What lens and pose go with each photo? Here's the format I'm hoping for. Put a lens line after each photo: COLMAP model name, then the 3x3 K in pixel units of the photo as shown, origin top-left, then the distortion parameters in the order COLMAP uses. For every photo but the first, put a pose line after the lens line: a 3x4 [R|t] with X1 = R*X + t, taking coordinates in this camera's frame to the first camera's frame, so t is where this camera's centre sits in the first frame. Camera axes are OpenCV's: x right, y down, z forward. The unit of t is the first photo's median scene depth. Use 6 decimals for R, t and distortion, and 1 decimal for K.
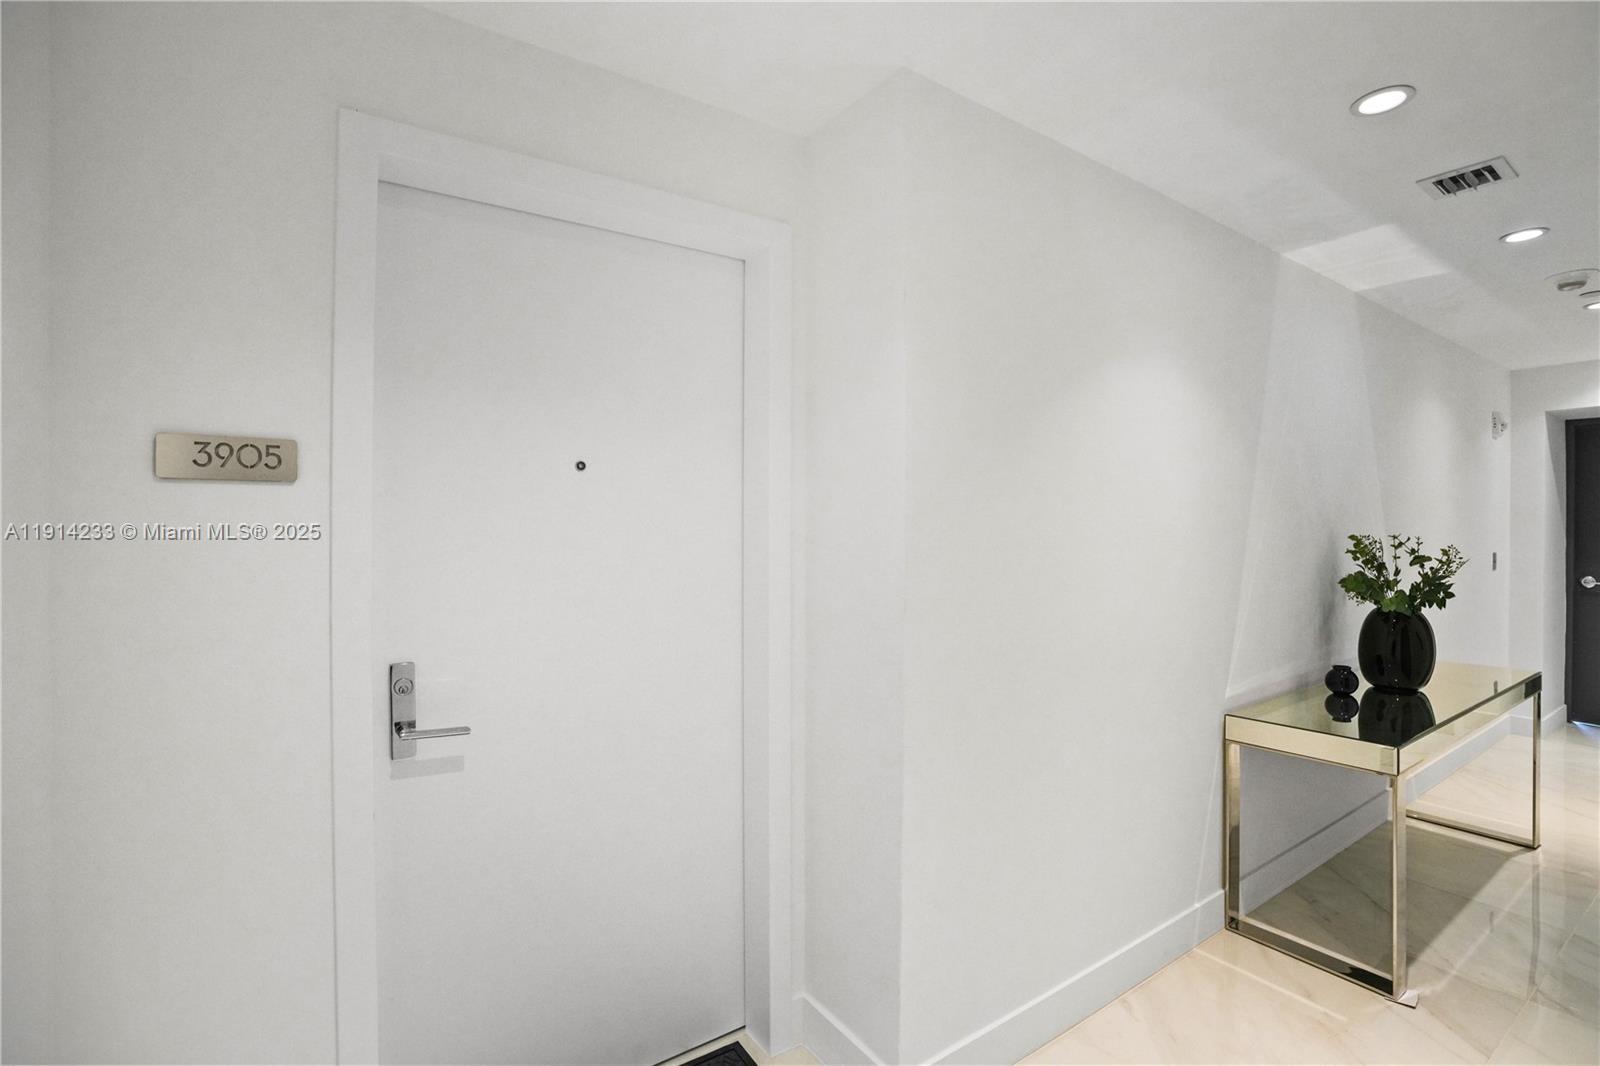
lens RADIAL K [[754.6, 0, 795.0], [0, 754.6, 519.7], [0, 0, 1]] dist [-0.003757, -0.000104]
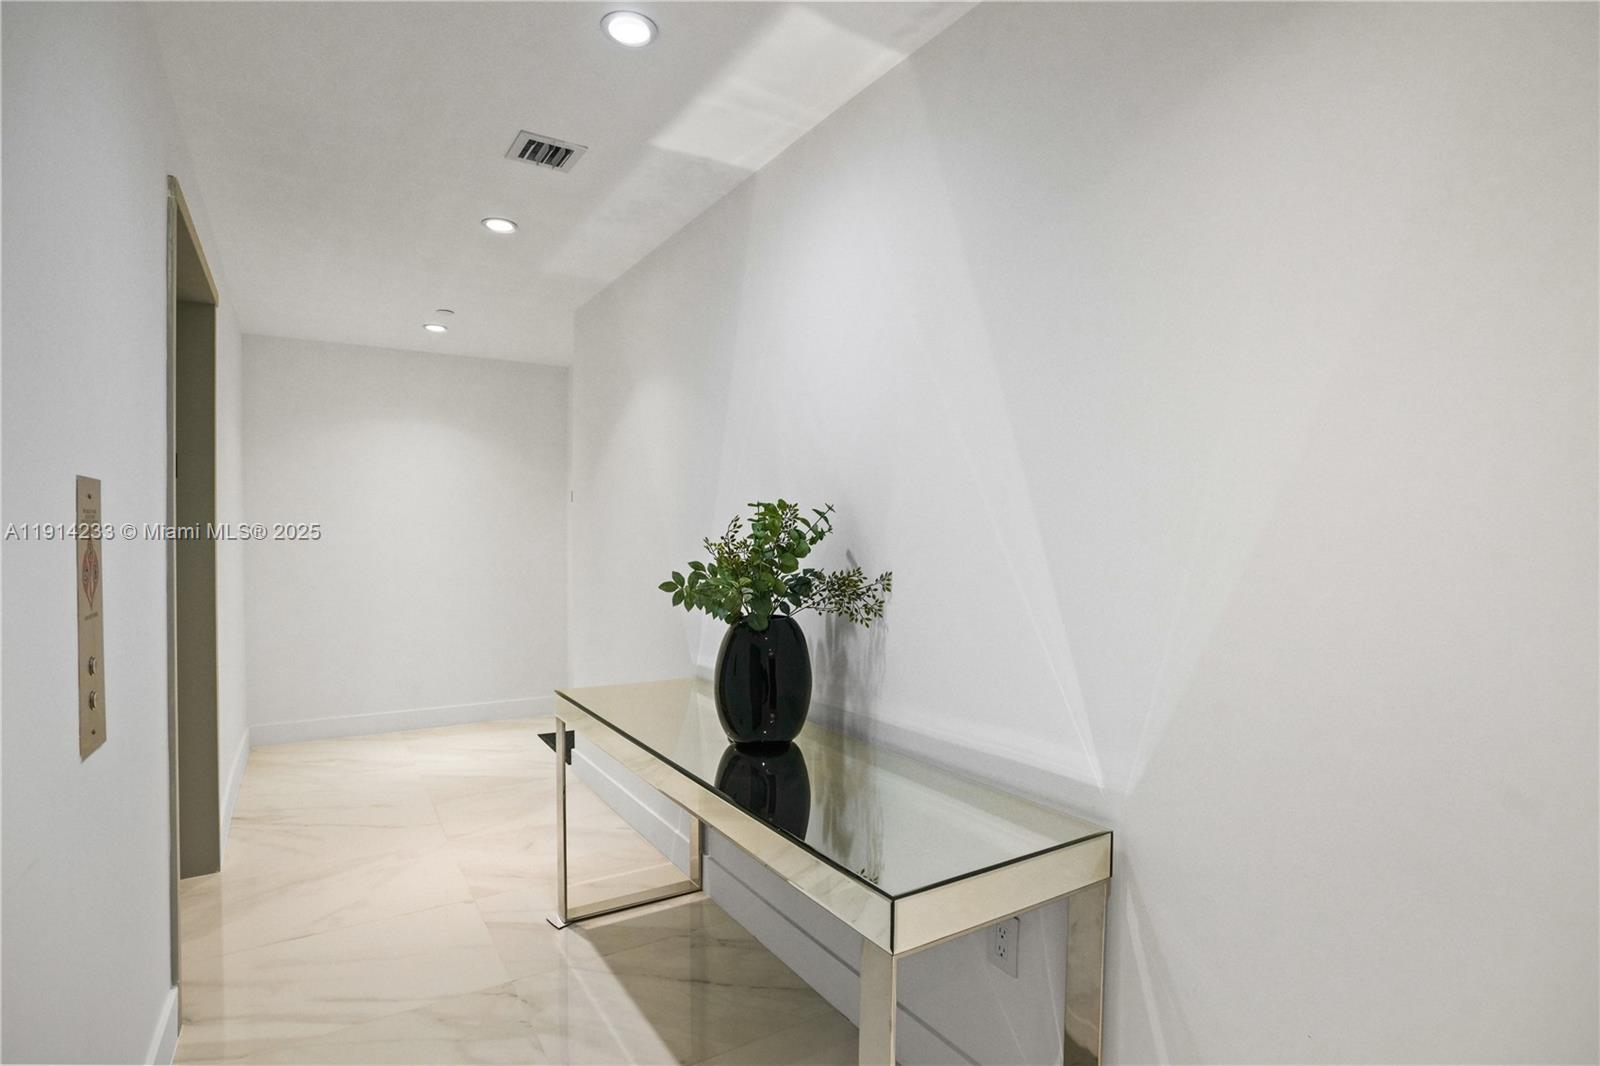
lens RADIAL K [[798.1, 0, 800.2], [0, 798.1, 525.9], [0, 0, 1]] dist [-0.036276, 0.000534]
pose [[-0.067195, -0.002920, -0.997736, 1.707830], [-0.000804, 0.999996, -0.002872, 0.046495], [0.997740, 0.000609, -0.067197, 1.251738]]
